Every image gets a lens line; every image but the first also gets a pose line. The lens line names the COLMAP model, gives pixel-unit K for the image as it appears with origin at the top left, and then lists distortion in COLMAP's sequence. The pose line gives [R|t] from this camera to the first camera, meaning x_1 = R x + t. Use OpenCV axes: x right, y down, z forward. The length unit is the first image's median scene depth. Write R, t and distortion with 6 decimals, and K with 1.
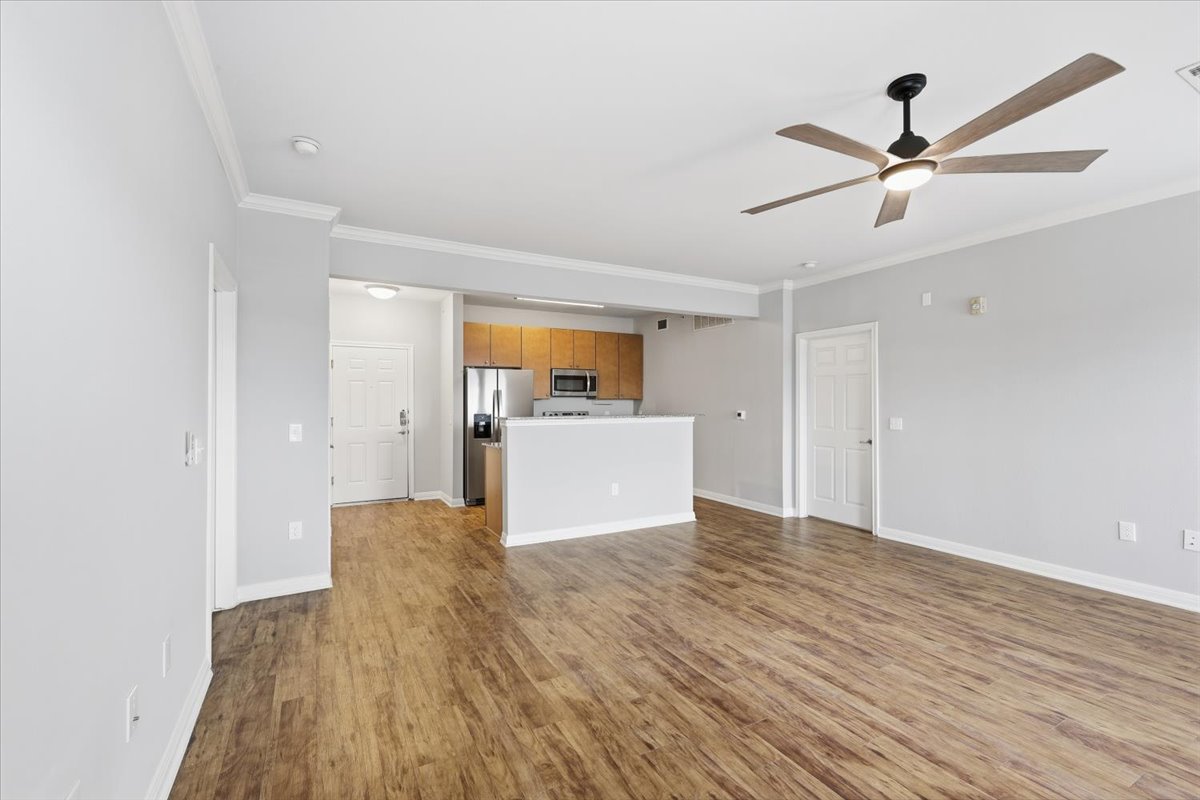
lens RADIAL K [[527.1, 0, 600.0], [0, 527.1, 400.0], [0, 0, 1]] dist [0.001014, 0.000156]
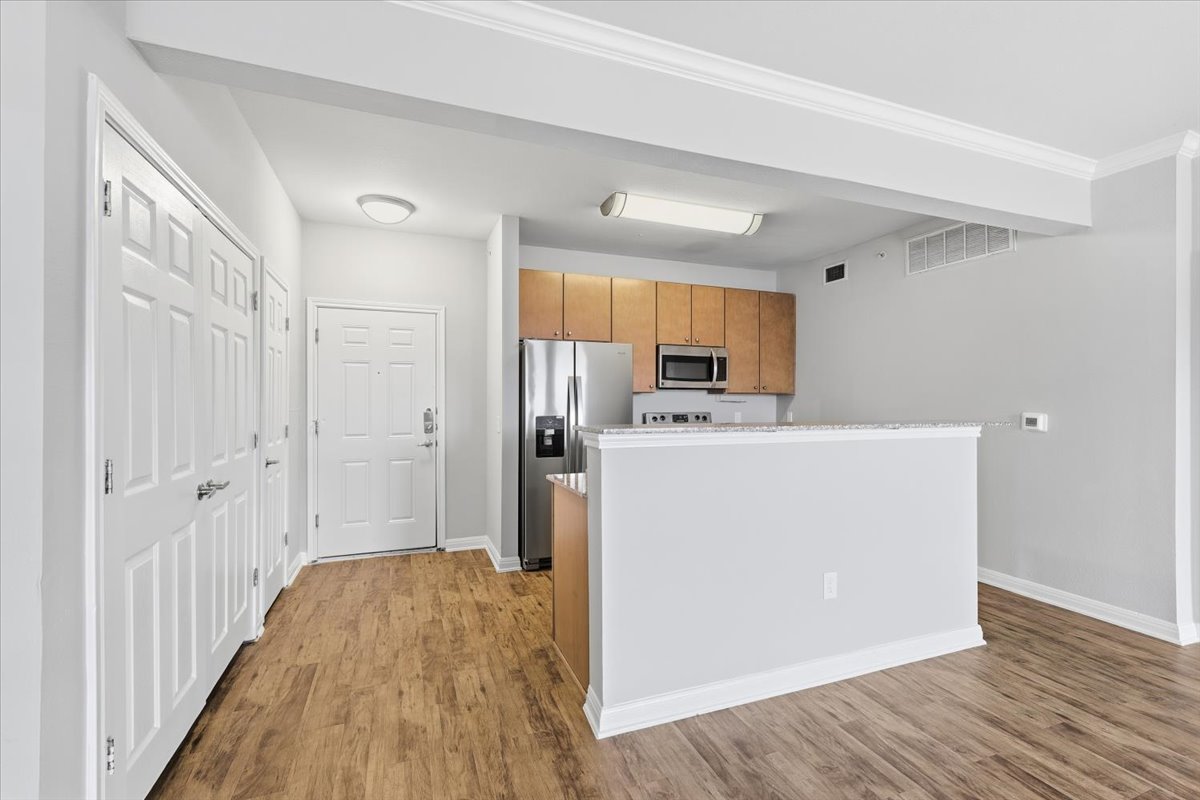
lens RADIAL K [[527.1, 0, 600.0], [0, 527.1, 400.0], [0, 0, 1]] dist [0.001014, 0.000156]
pose [[0.991030, 0.002984, -0.133607, -0.083685], [-0.002763, 0.999994, 0.001838, 0.006339], [0.133612, -0.001453, 0.991033, 0.399821]]
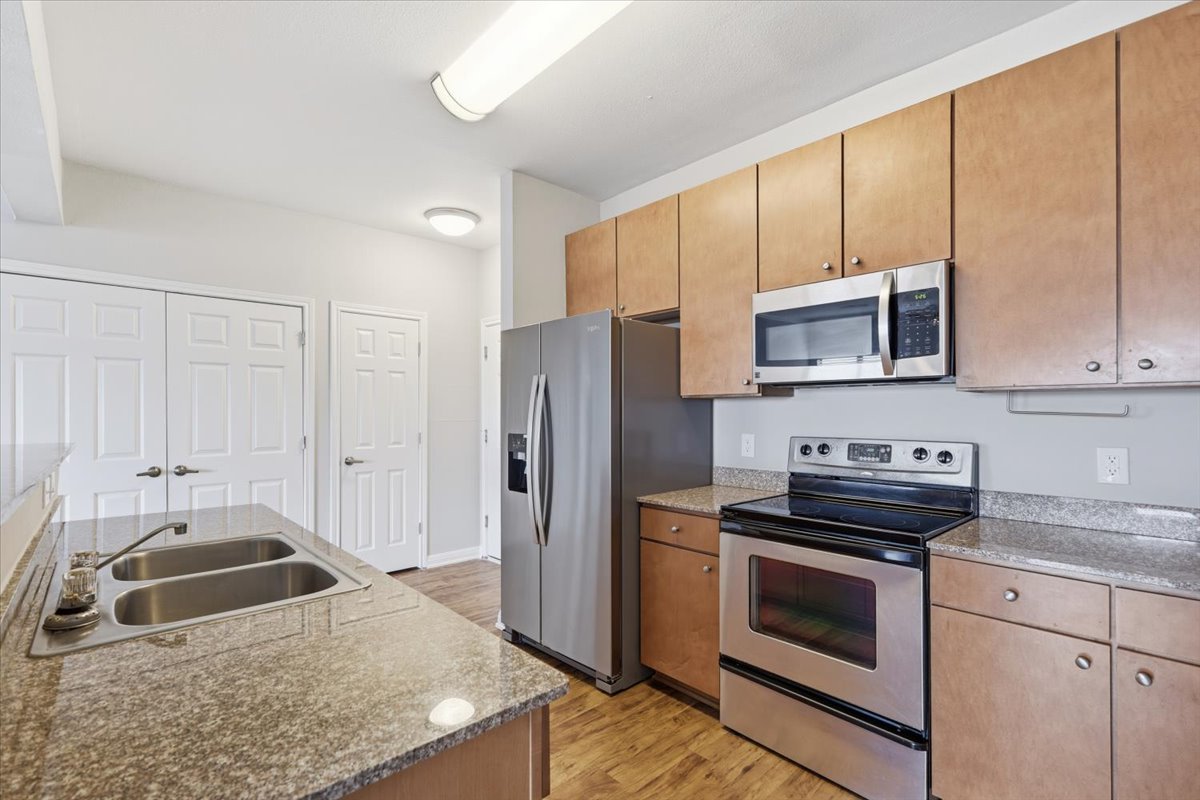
lens RADIAL K [[548.9, 0, 599.8], [0, 548.9, 408.7], [0, 0, 1]] dist [0.000289, 0.000005]
pose [[0.233713, 0.001115, -0.972305, 0.209875], [0.010403, 0.999939, 0.003648, 0.004232], [0.972250, -0.010968, 0.233687, 0.915718]]
